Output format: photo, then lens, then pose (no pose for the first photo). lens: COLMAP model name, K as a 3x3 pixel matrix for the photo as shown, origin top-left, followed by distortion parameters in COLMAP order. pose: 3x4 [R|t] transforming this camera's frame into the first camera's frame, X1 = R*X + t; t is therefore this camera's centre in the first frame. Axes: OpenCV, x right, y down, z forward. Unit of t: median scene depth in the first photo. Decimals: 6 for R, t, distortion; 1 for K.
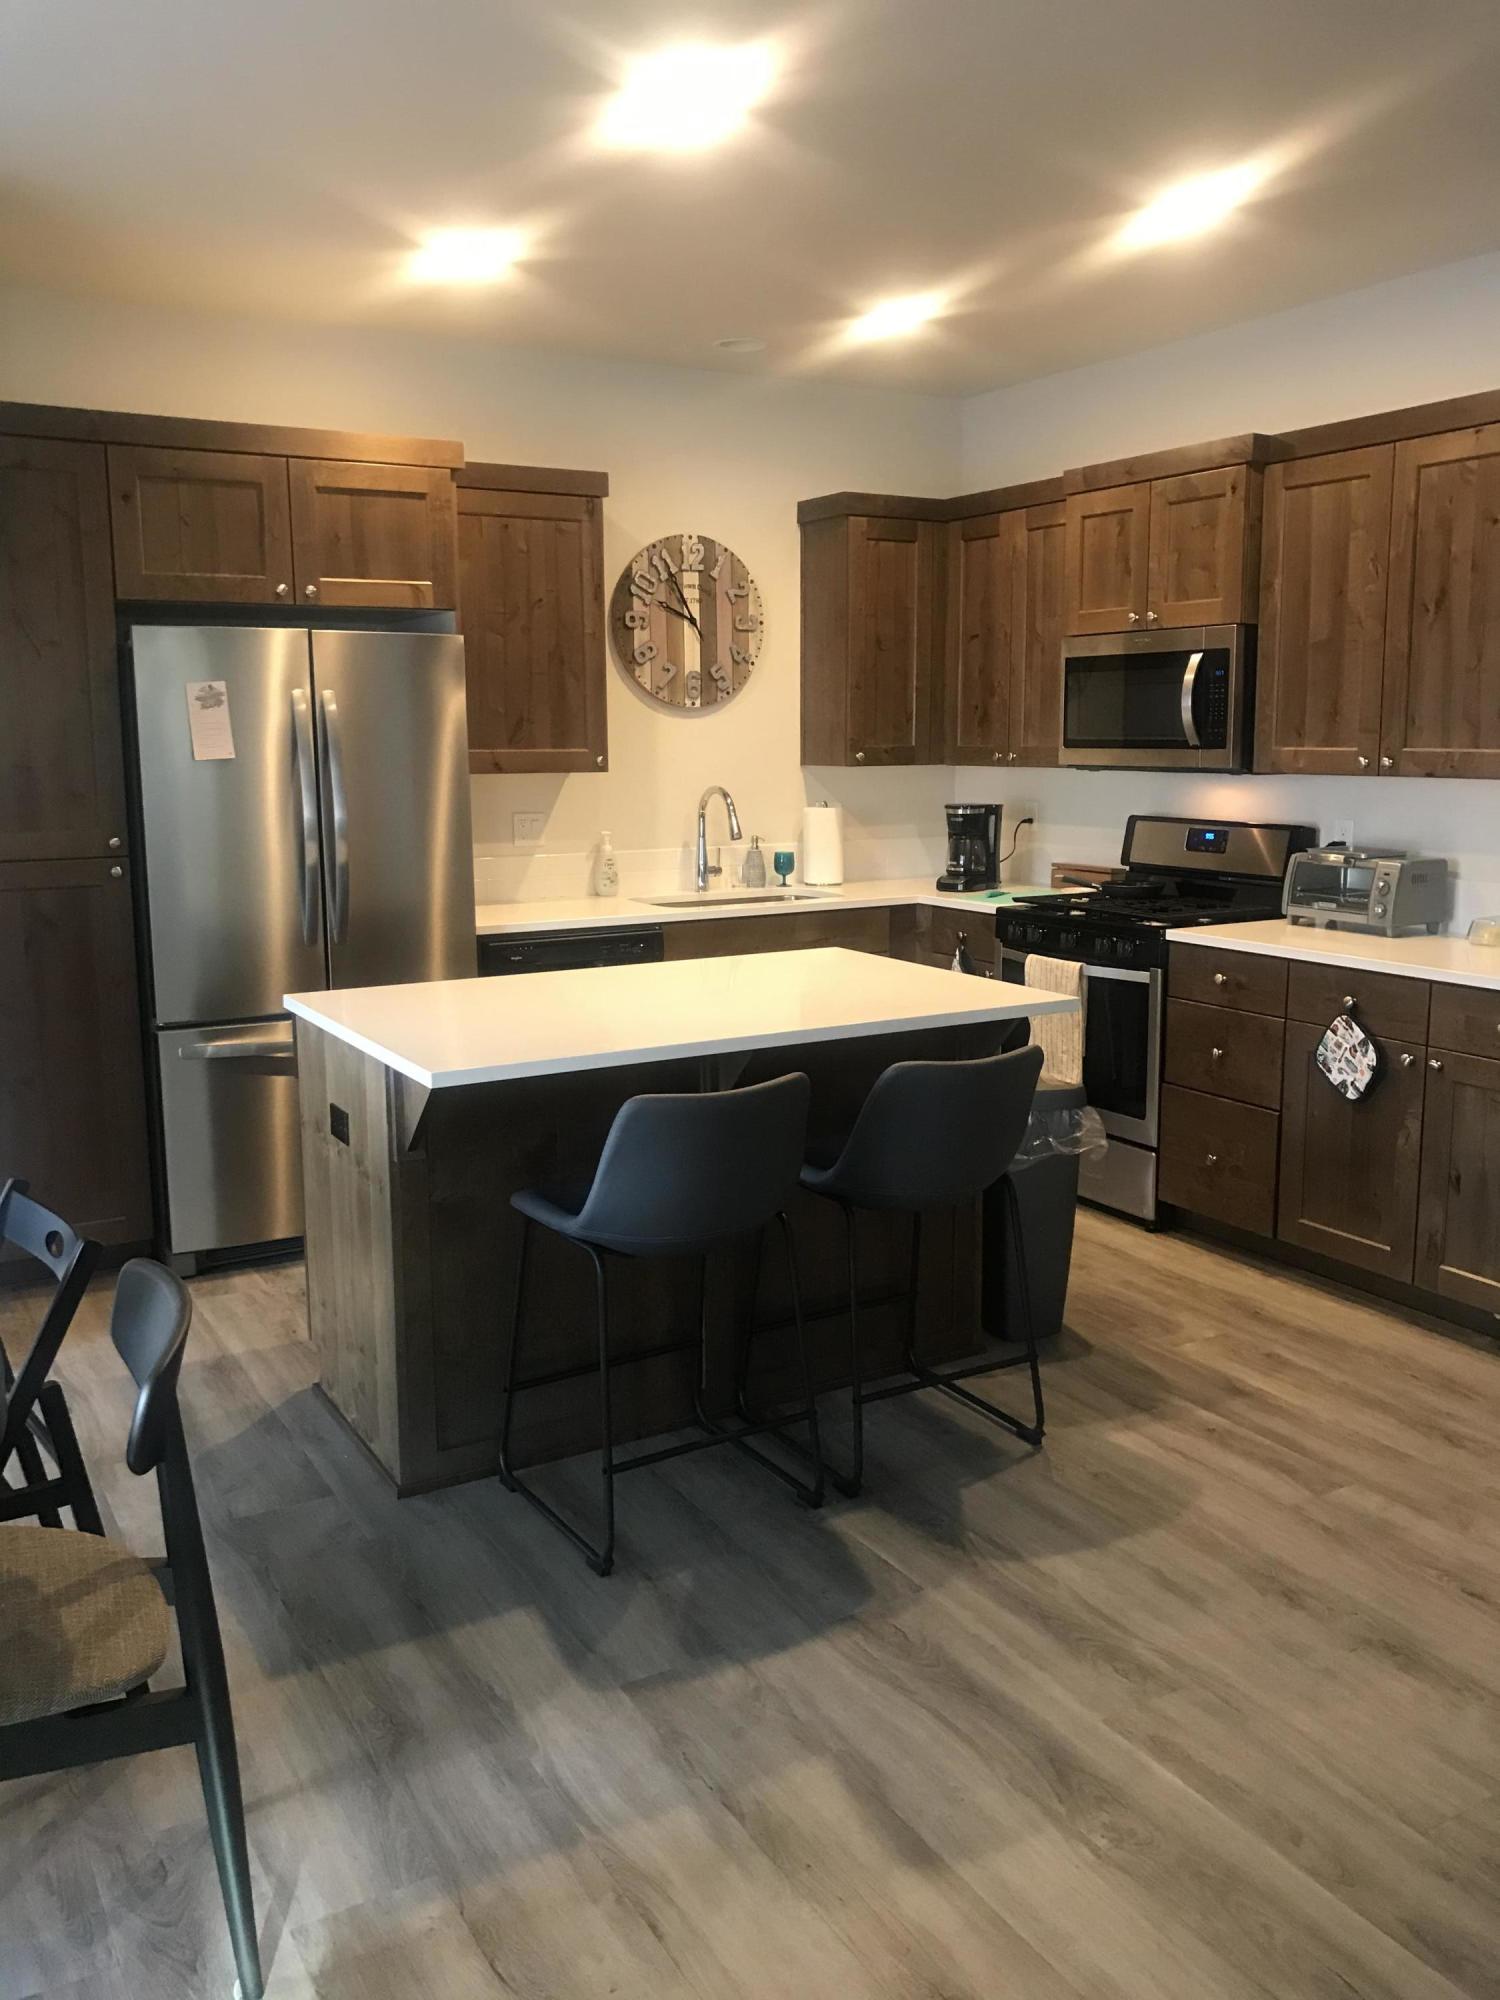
lens RADIAL K [[1639.5, 0, 751.5], [0, 1639.5, 995.1], [0, 0, 1]] dist [0.041278, -0.007166]
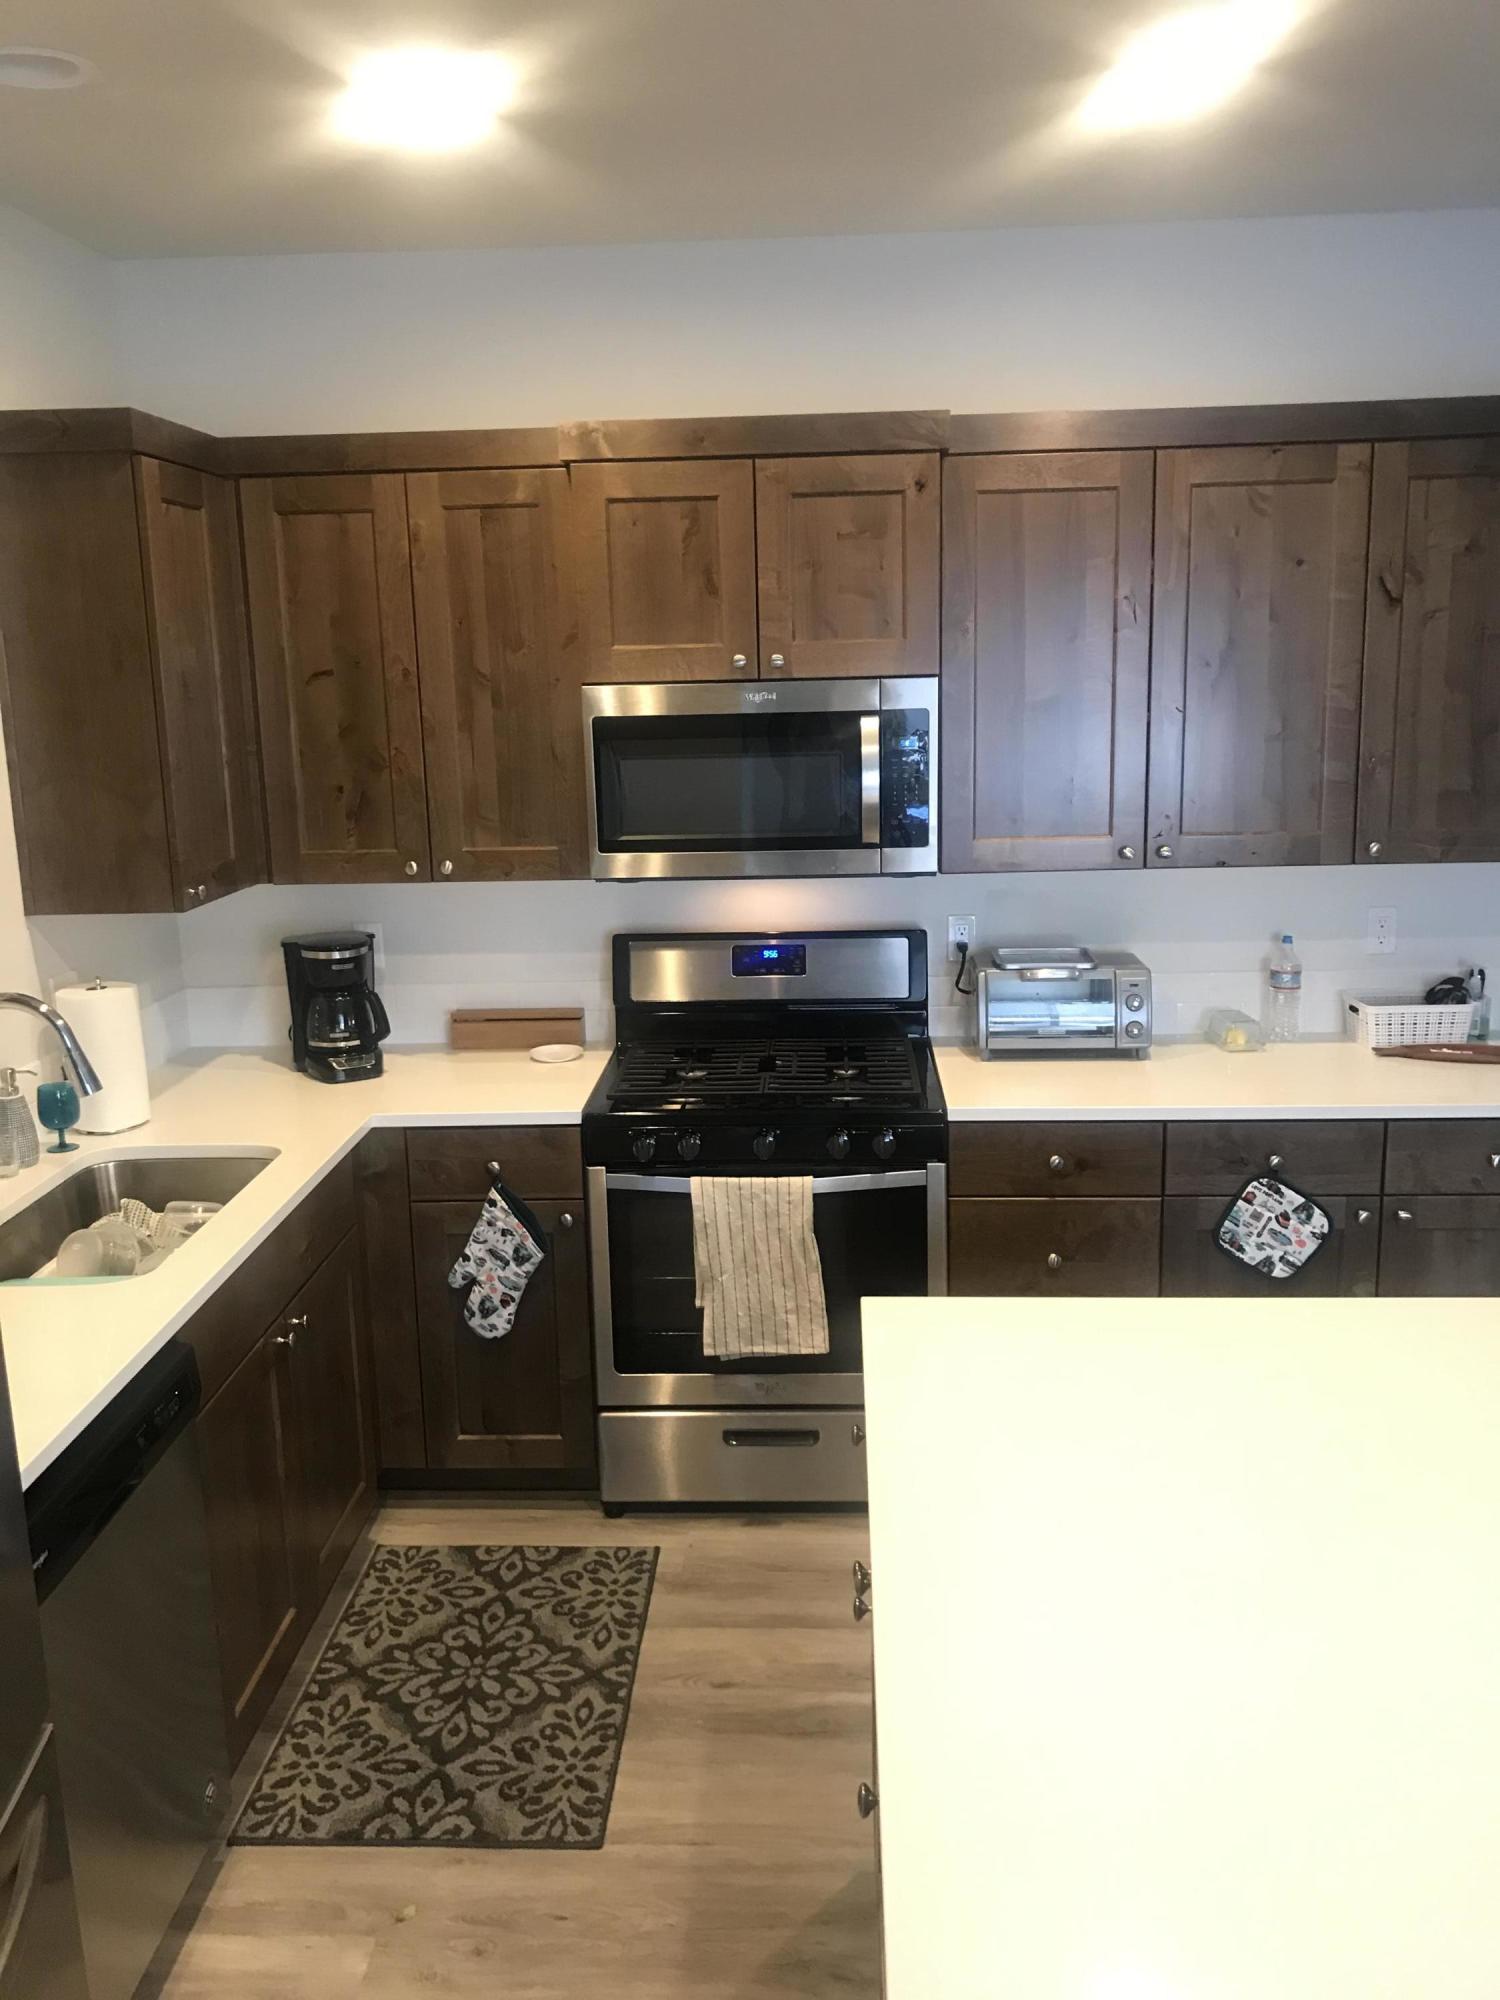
lens RADIAL K [[1639.5, 0, 744.5], [0, 1639.5, 1009.3], [0, 0, 1]] dist [0.041278, -0.007166]
pose [[0.552466, -0.180035, 0.813861, -0.307623], [0.156462, 0.981439, 0.110896, -0.146235], [-0.818719, 0.066072, 0.570380, 0.559567]]
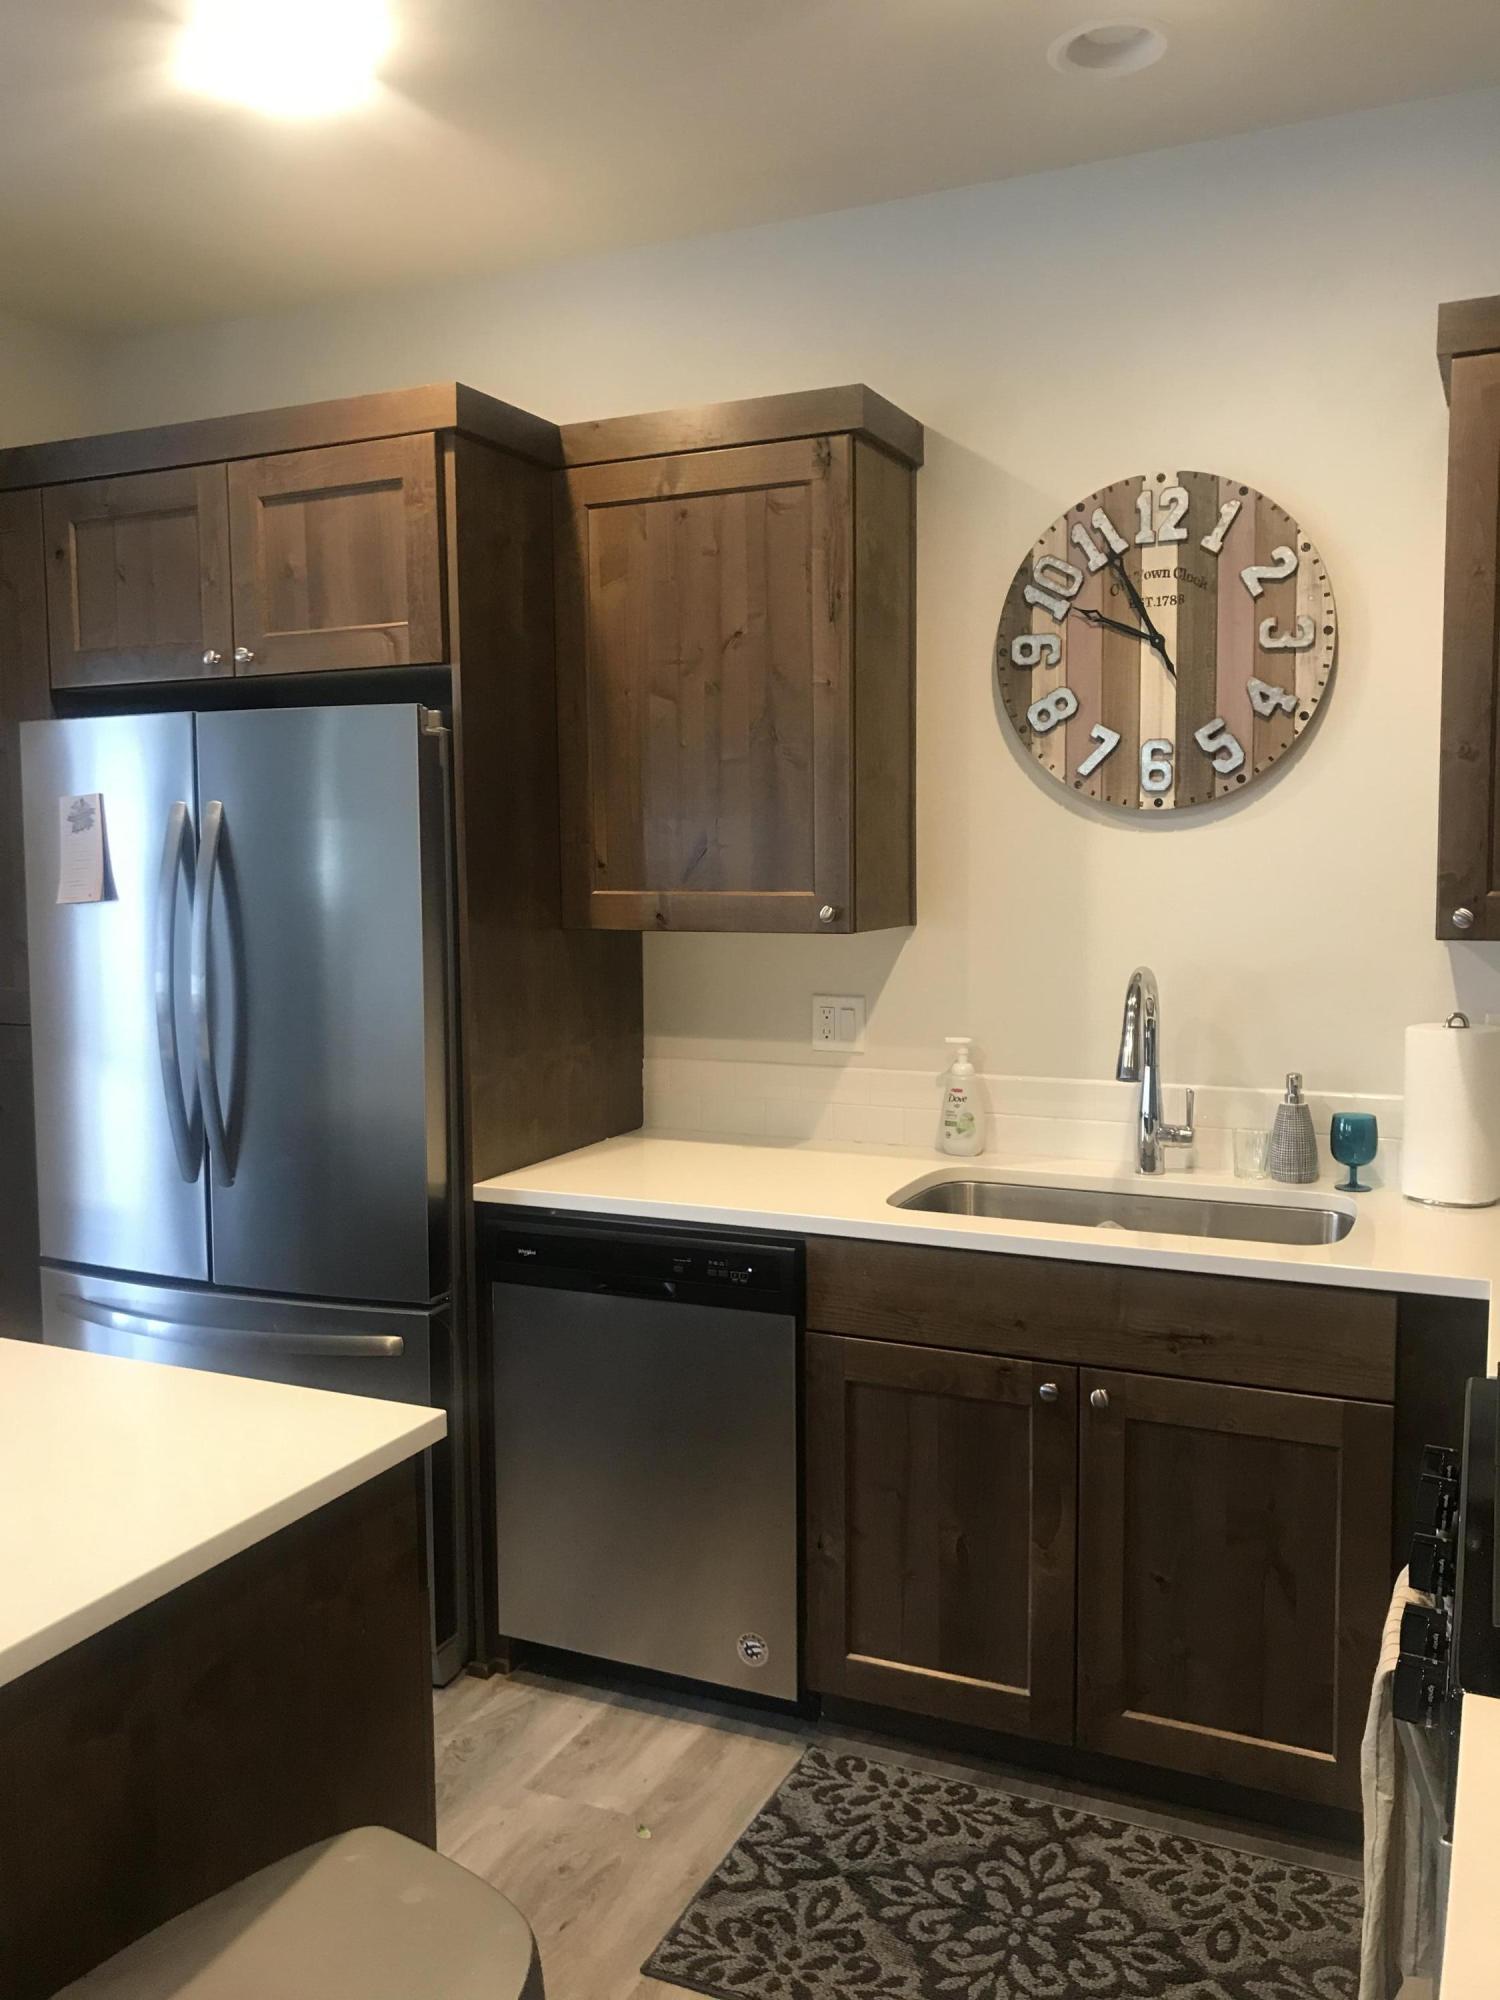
lens RADIAL K [[1639.5, 0, 751.3], [0, 1639.5, 996.8], [0, 0, 1]] dist [0.041278, -0.007166]
pose [[0.573589, 0.078529, -0.815370, 0.324246], [-0.124298, 0.992212, 0.008121, -0.111903], [0.809658, 0.096691, 0.578883, 0.637703]]
